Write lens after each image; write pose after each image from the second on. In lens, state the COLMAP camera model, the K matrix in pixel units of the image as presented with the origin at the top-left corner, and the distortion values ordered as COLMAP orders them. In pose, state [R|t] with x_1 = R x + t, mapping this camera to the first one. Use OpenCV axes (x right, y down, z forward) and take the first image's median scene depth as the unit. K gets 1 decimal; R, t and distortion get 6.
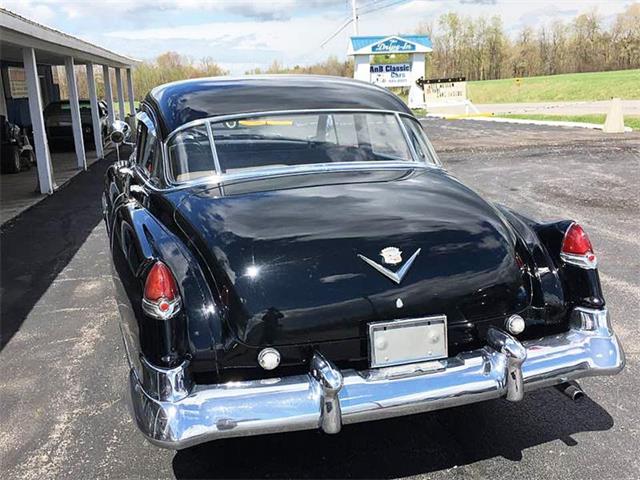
lens RADIAL K [[701.2, 0, 320.0], [0, 701.2, 240.0], [0, 0, 1]] dist [0.064967, -0.048313]
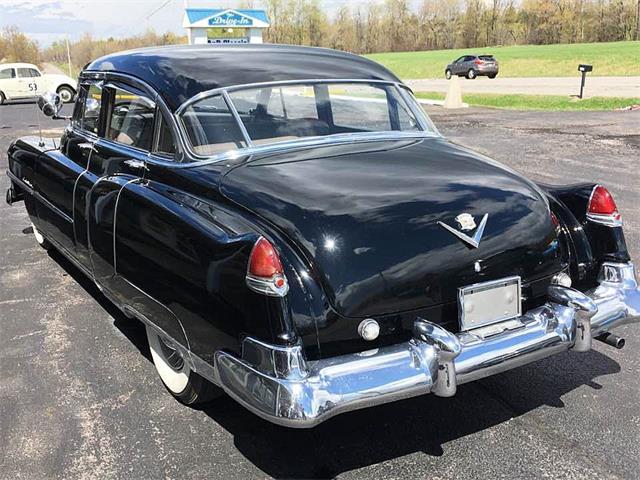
lens RADIAL K [[701.2, 0, 320.0], [0, 701.2, 240.0], [0, 0, 1]] dist [0.064967, -0.048313]
pose [[0.969404, -0.047439, 0.240844, -0.320843], [0.039621, 0.998522, 0.037203, 0.002483], [-0.242253, -0.026522, 0.969851, 0.048237]]
